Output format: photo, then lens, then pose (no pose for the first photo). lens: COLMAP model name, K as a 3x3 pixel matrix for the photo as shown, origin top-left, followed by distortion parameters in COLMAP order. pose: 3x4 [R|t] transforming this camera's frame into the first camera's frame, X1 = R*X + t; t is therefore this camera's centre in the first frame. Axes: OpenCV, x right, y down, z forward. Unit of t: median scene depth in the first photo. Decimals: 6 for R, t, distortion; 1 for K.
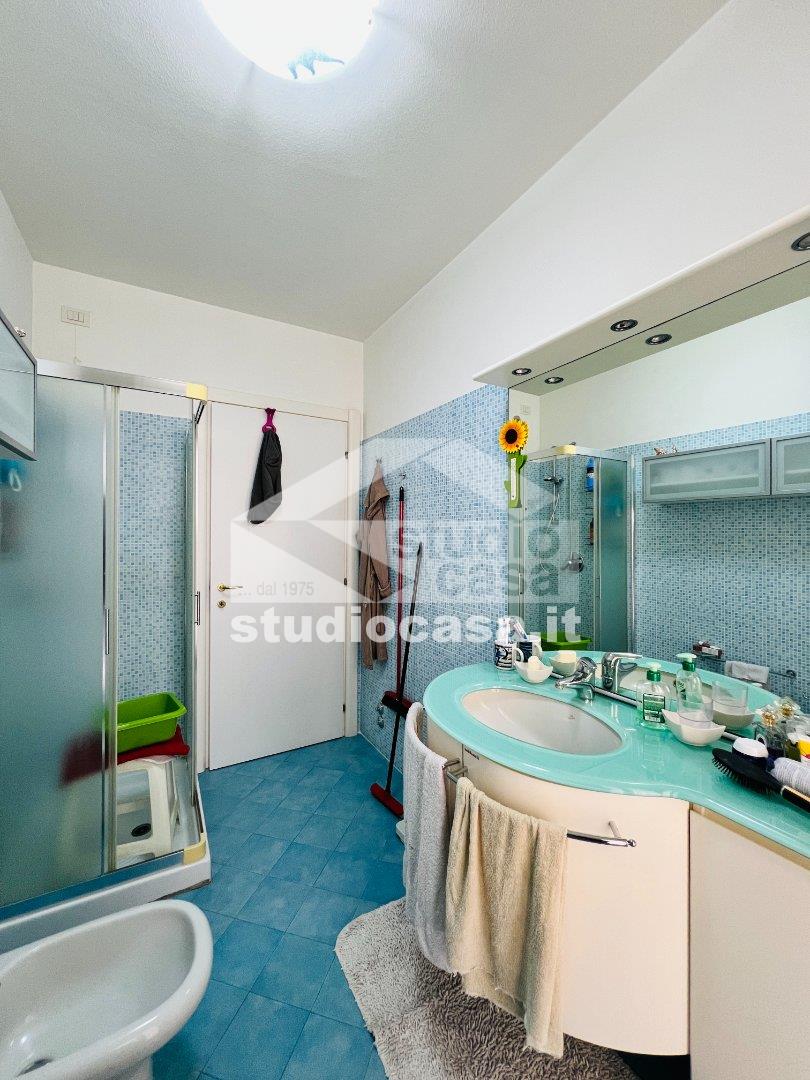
lens RADIAL K [[432.4, 0, 407.5], [0, 432.4, 530.1], [0, 0, 1]] dist [-0.001461, 0.000479]
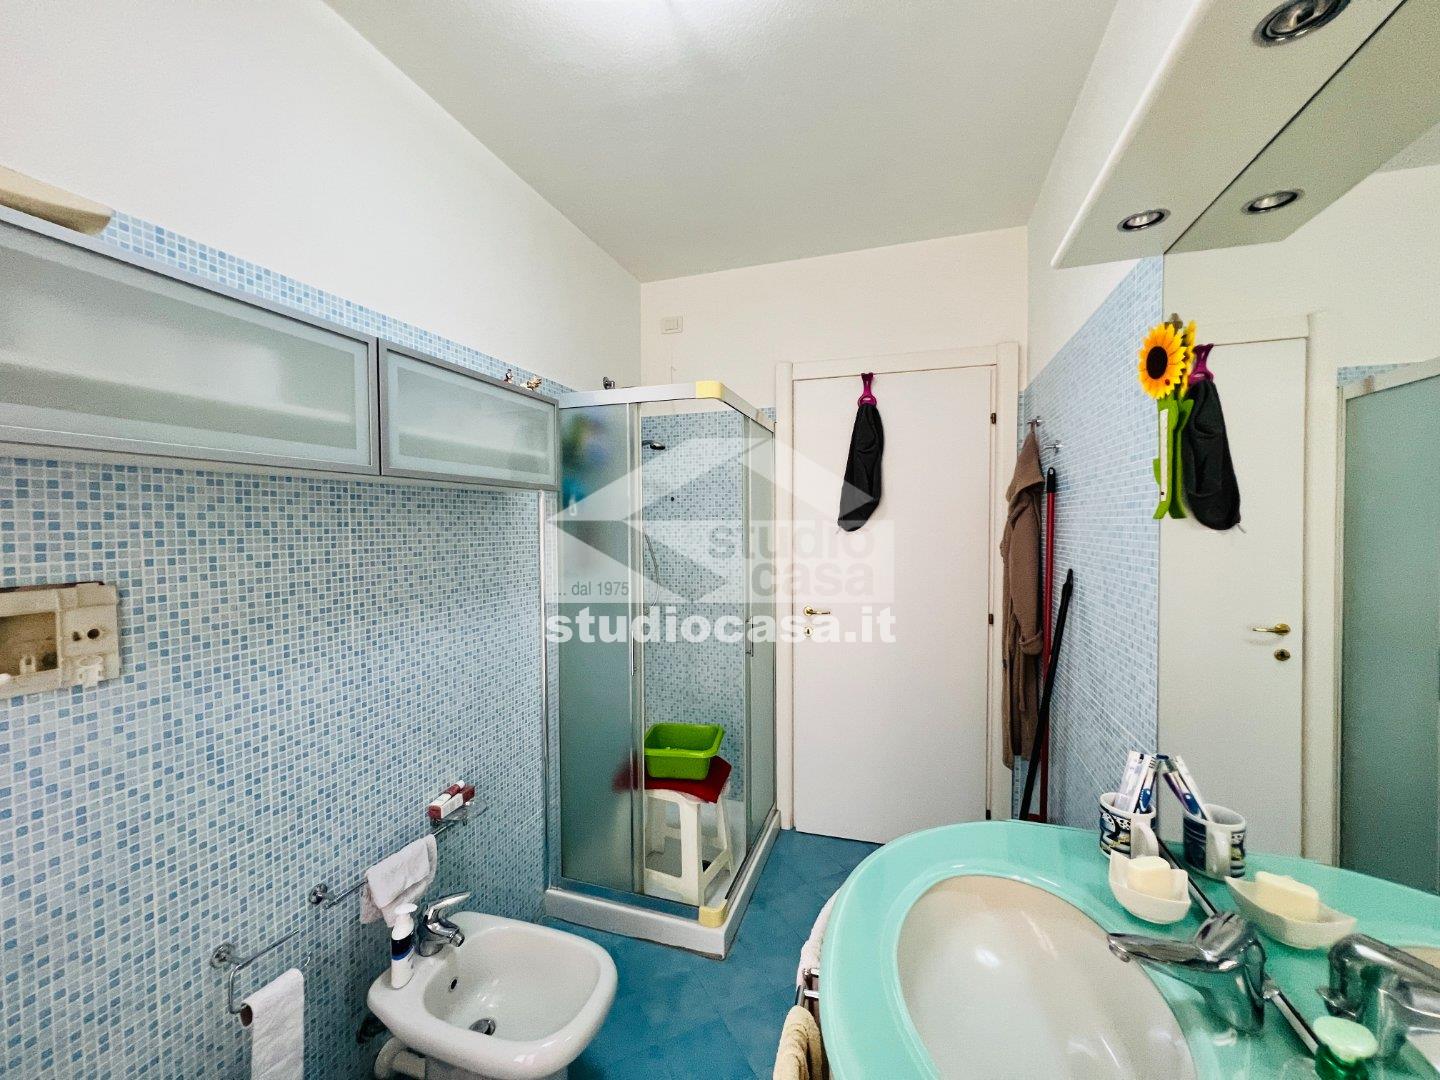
lens RADIAL K [[576.5, 0, 715.1], [0, 576.5, 532.1], [0, 0, 1]] dist [-0.001461, 0.000479]
pose [[0.668004, 0.001376, -0.744157, 0.385067], [0.019337, 0.999629, 0.019207, -0.058985], [0.743907, -0.027220, 0.667729, 0.243677]]
